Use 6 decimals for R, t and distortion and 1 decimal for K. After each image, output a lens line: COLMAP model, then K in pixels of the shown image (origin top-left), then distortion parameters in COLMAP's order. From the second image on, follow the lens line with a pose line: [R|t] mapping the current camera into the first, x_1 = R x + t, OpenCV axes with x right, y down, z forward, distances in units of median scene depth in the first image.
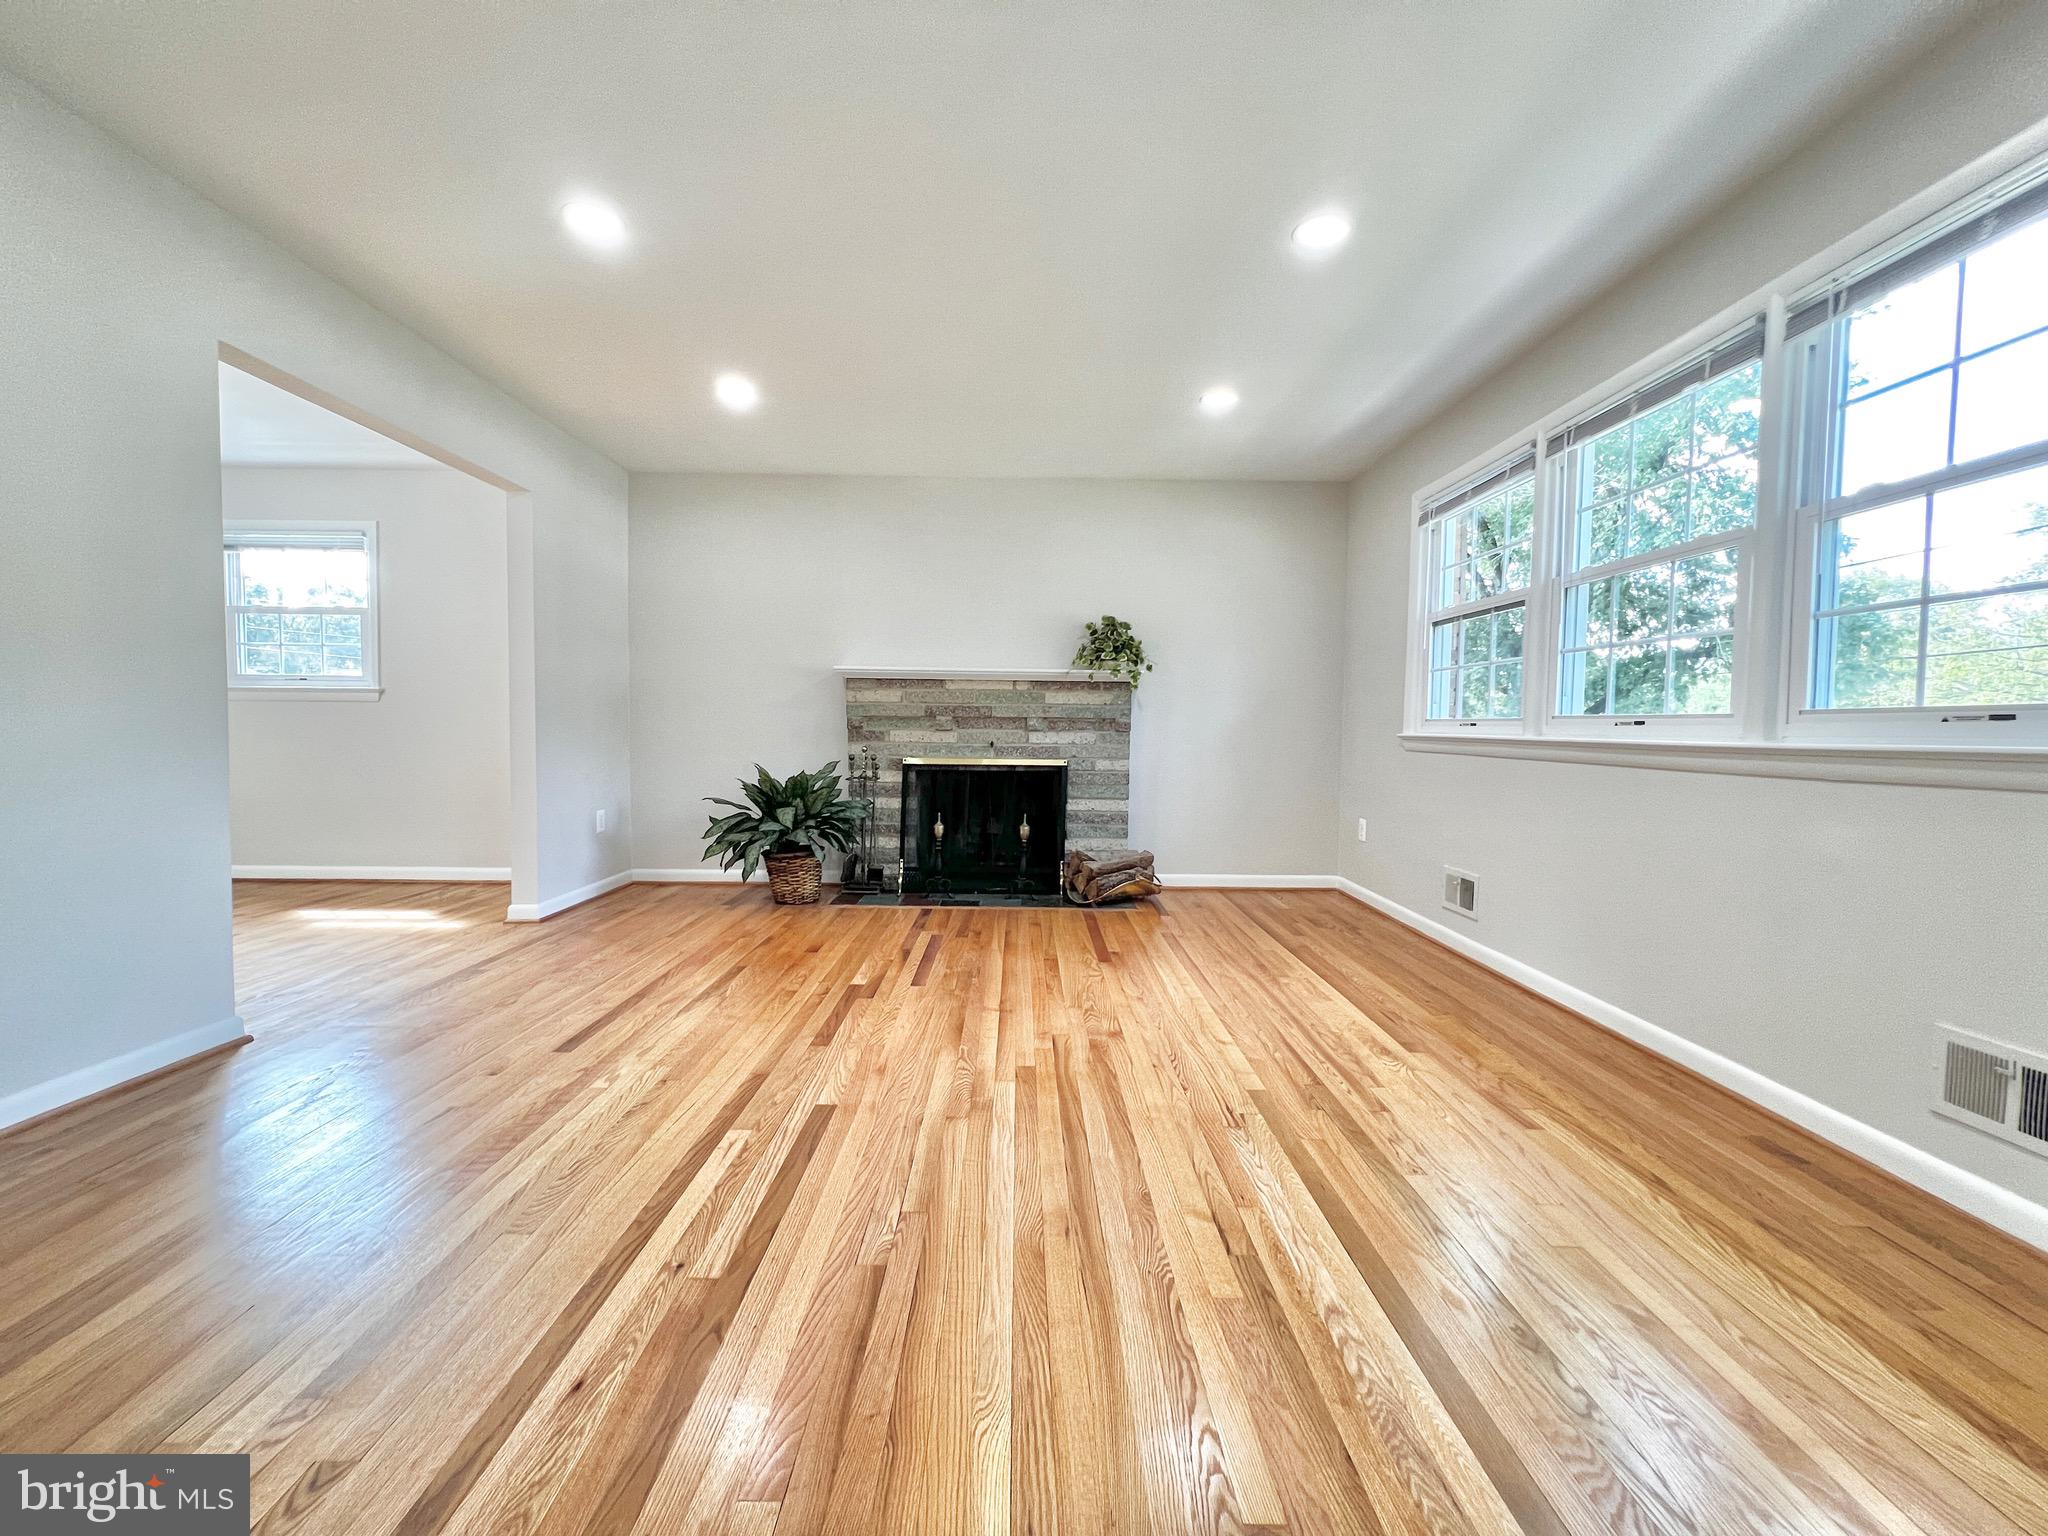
lens RADIAL K [[822.2, 0, 1019.0], [0, 822.2, 760.9], [0, 0, 1]] dist [-0.001273, -0.000205]
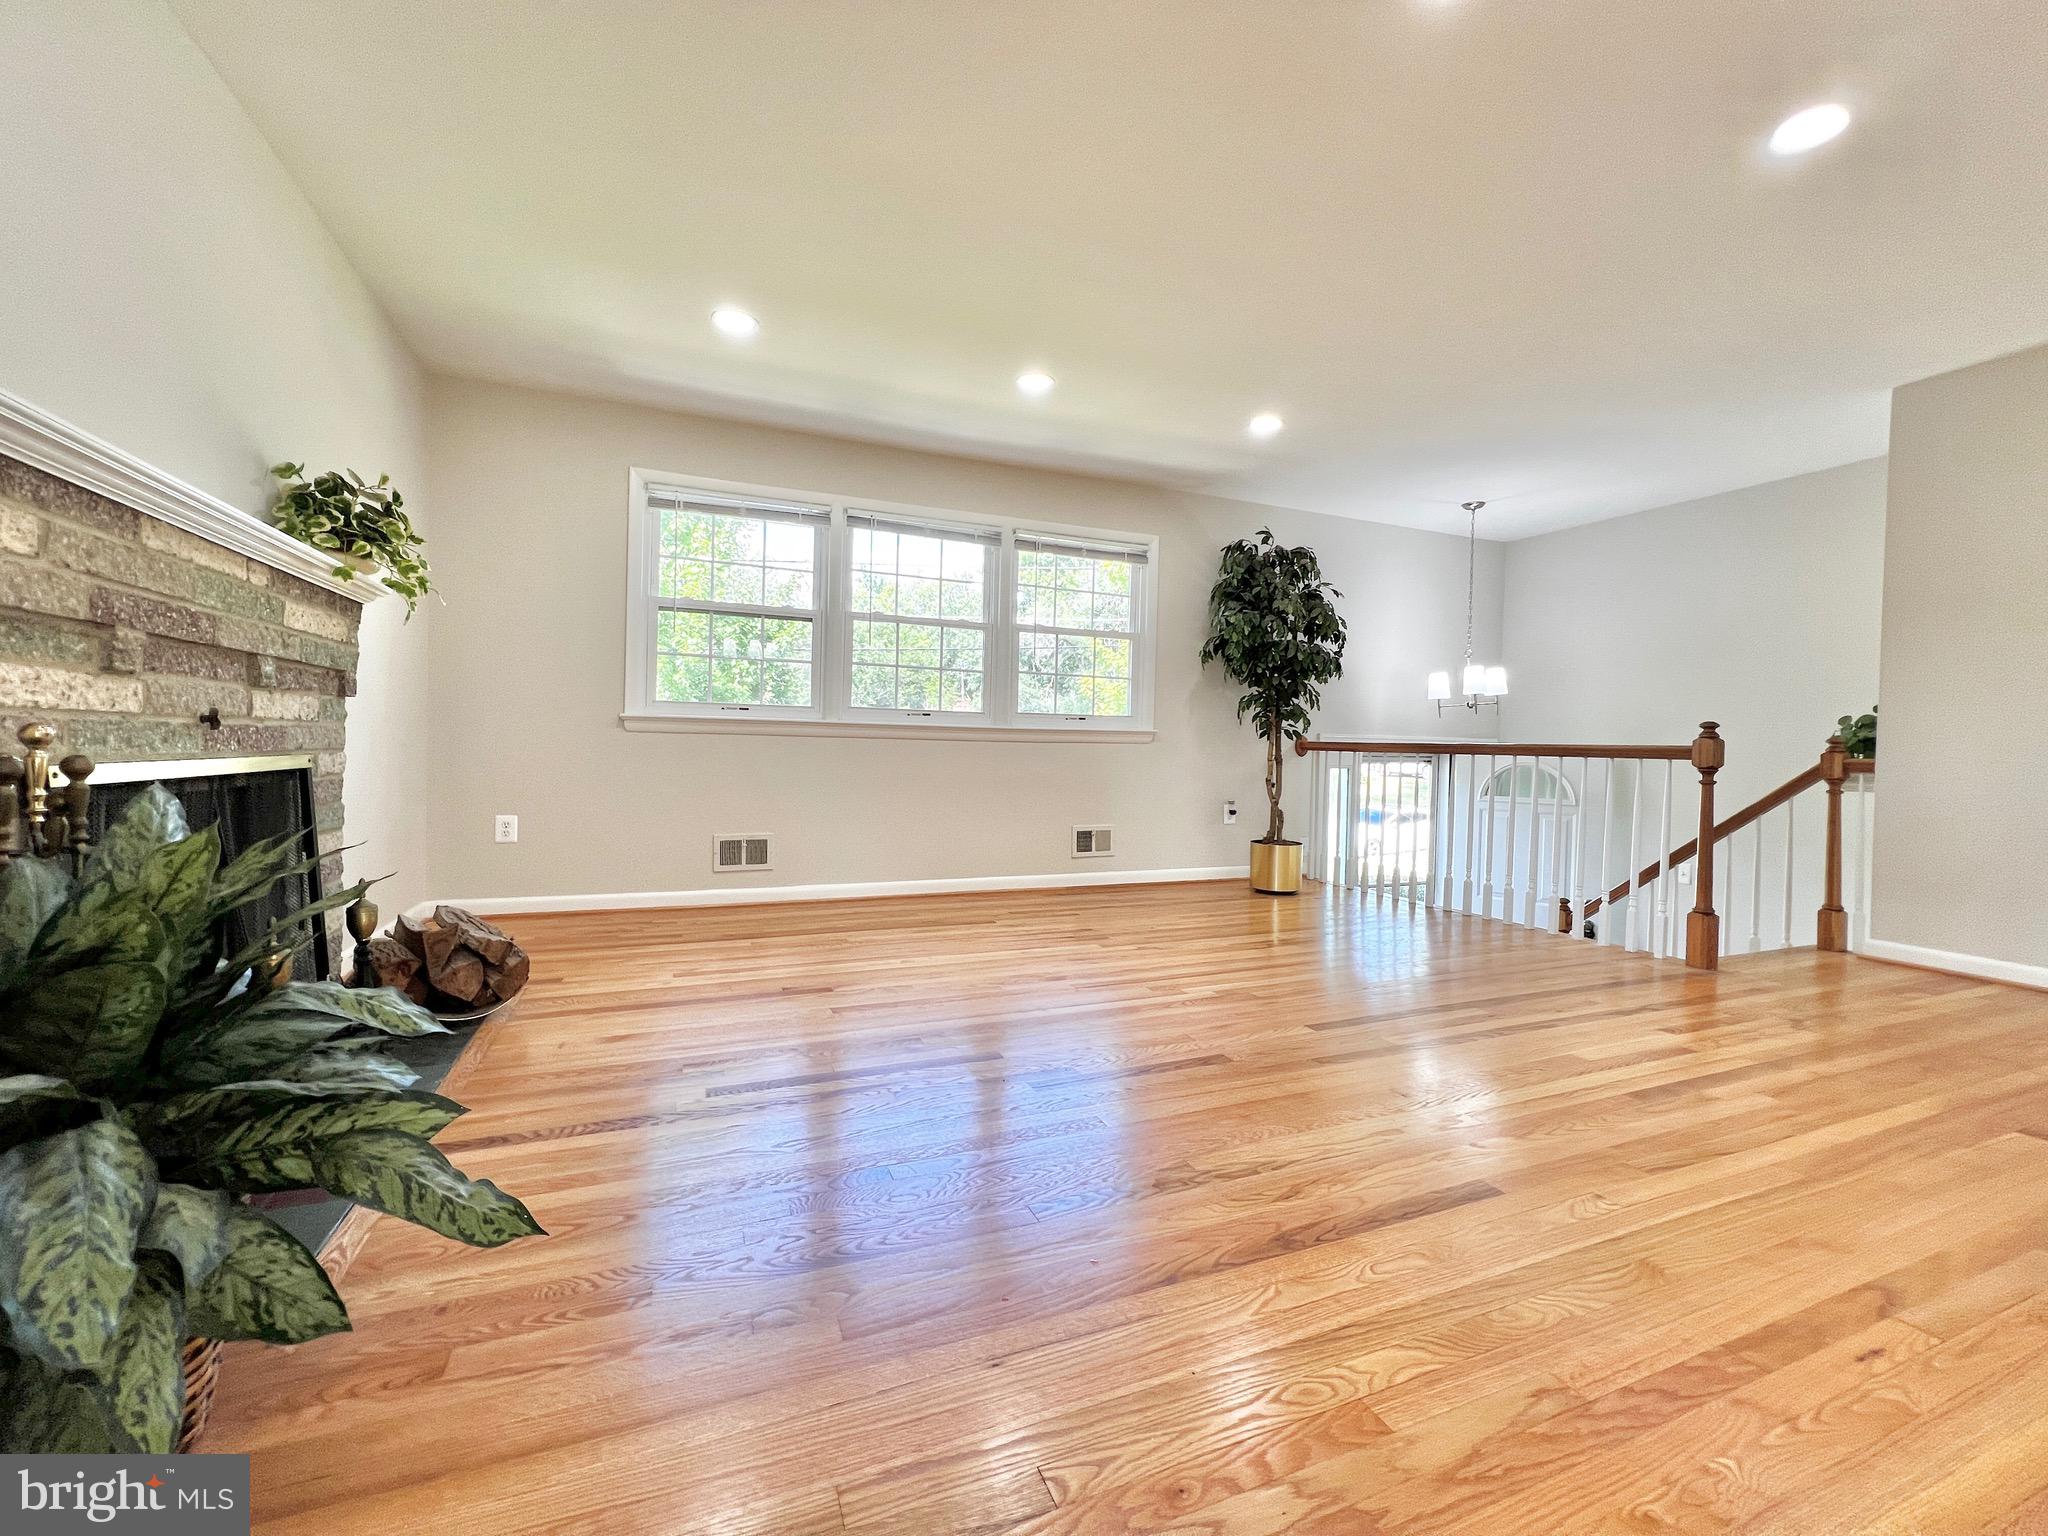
lens RADIAL K [[822.2, 0, 1019.0], [0, 822.2, 760.9], [0, 0, 1]] dist [-0.001273, -0.000205]
pose [[-0.374505, -0.036440, 0.926508, -0.560517], [0.013907, 0.998894, 0.044908, -0.013934], [-0.927120, 0.029703, -0.373585, 0.876576]]
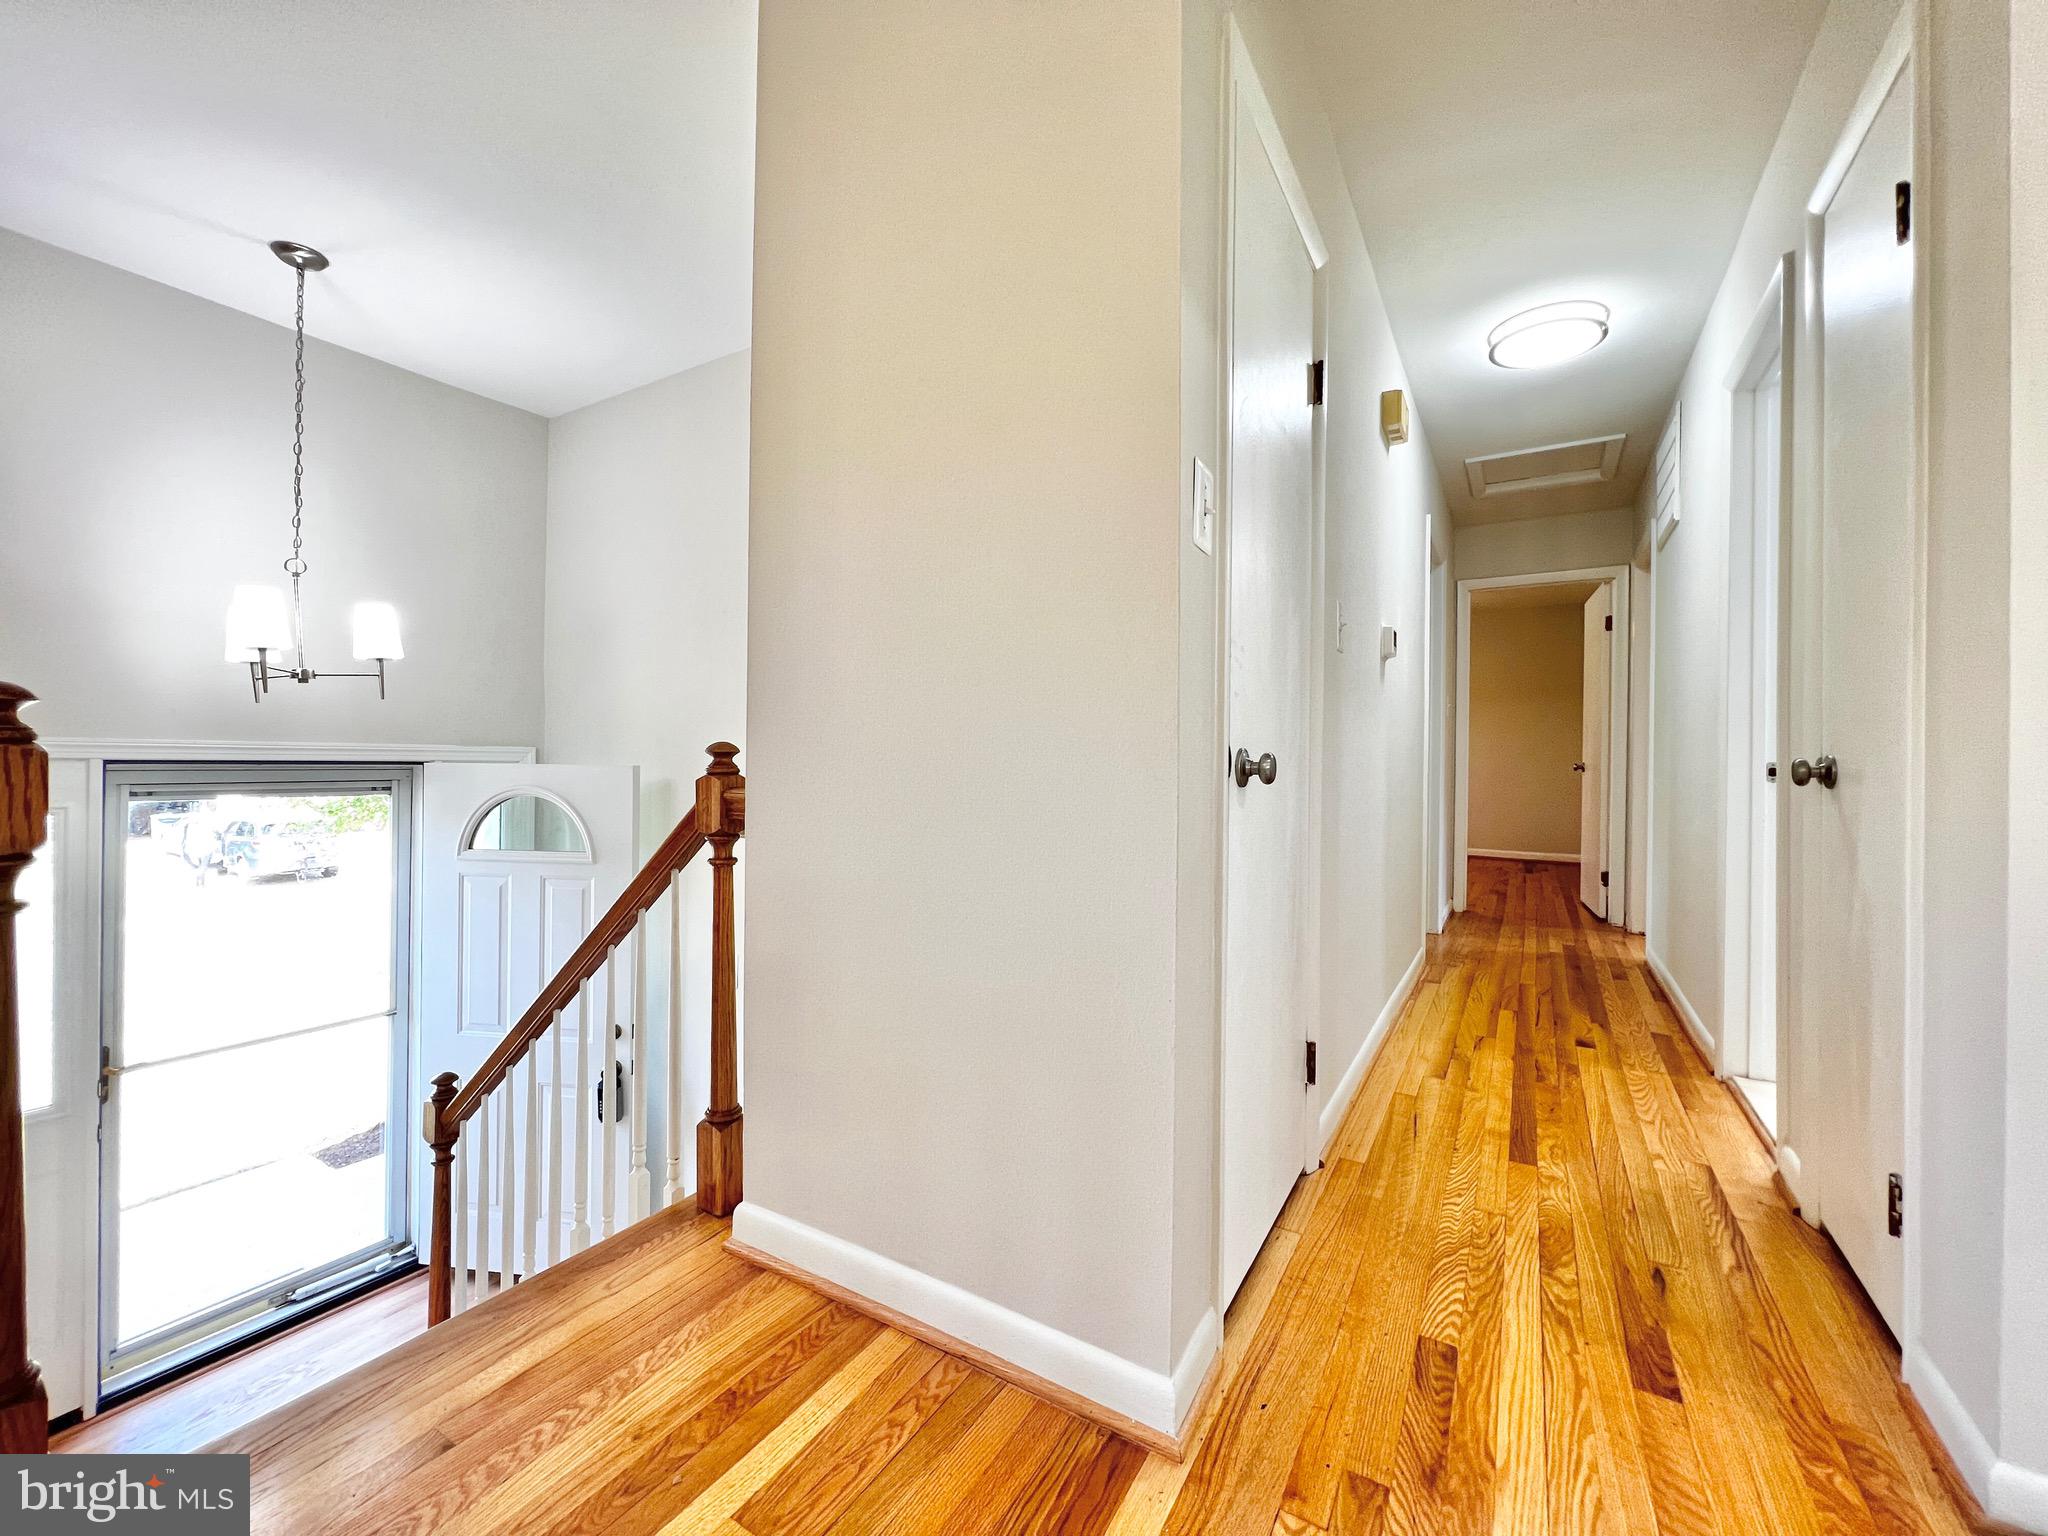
lens RADIAL K [[822.2, 0, 1019.0], [0, 822.2, 760.9], [0, 0, 1]] dist [-0.001273, -0.000205]
pose [[-0.850065, -0.020505, 0.526279, -0.416523], [0.000936, 0.999181, 0.040443, 0.004784], [-0.526677, 0.034872, -0.849350, 0.039652]]
